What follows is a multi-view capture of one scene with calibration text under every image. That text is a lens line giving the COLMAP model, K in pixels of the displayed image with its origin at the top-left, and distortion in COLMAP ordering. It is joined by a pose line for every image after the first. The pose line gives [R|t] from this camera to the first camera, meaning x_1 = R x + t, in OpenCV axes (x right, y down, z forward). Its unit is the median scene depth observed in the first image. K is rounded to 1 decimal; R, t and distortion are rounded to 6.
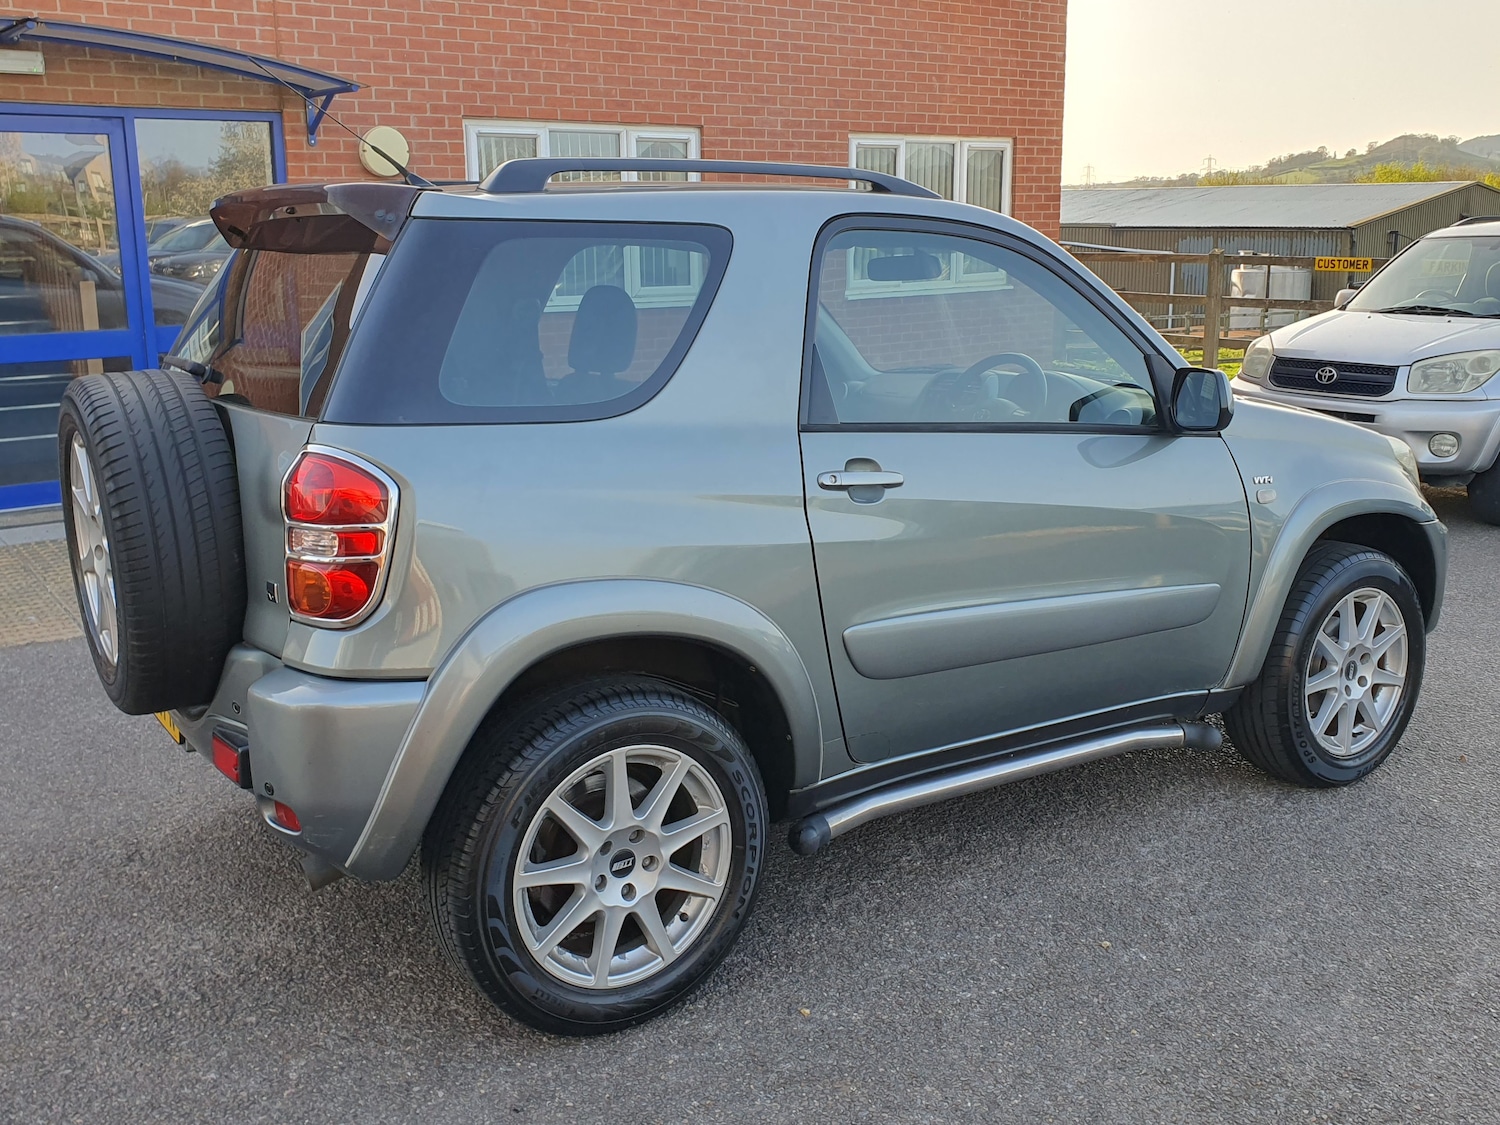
lens RADIAL K [[1477.6, 0, 750.0], [0, 1477.6, 562.5], [0, 0, 1]] dist [0.043655, -0.098587]
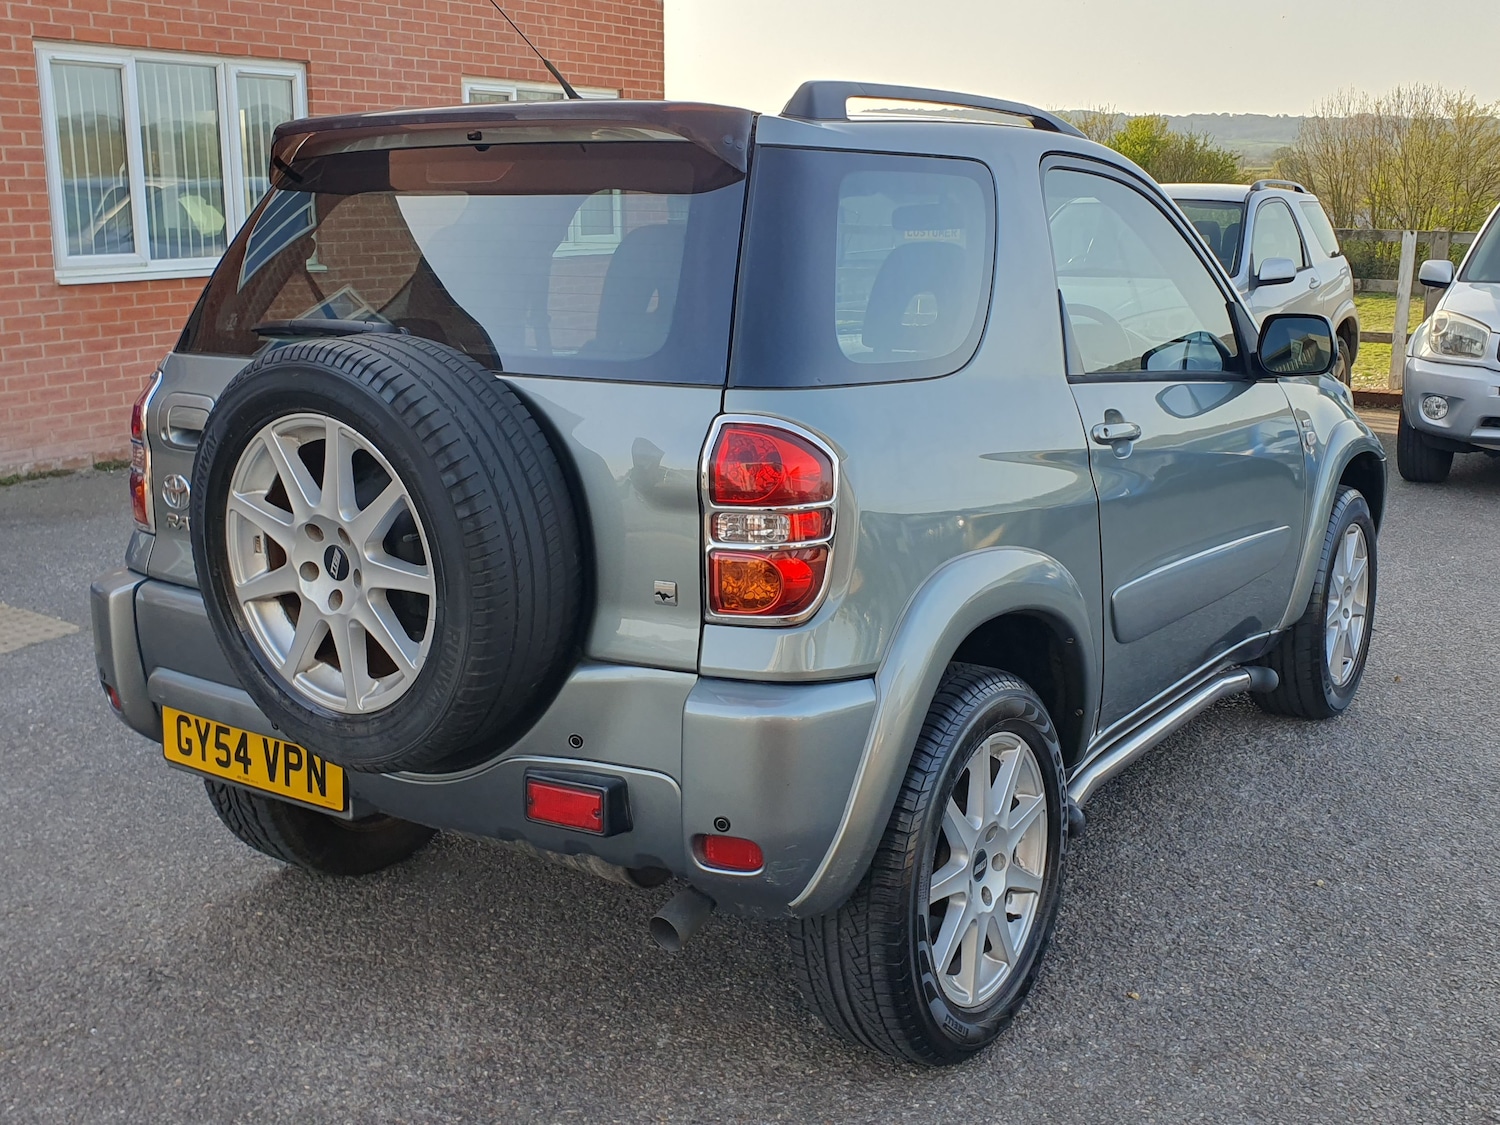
lens RADIAL K [[1633.3, 0, 786.8], [0, 1633.3, 556.1], [0, 0, 1]] dist [0.001738, -0.032877]
pose [[0.919353, -0.074226, 0.386368, -0.180170], [0.075644, 0.997068, 0.011555, -0.001642], [-0.386093, 0.018603, 0.922272, 0.039216]]
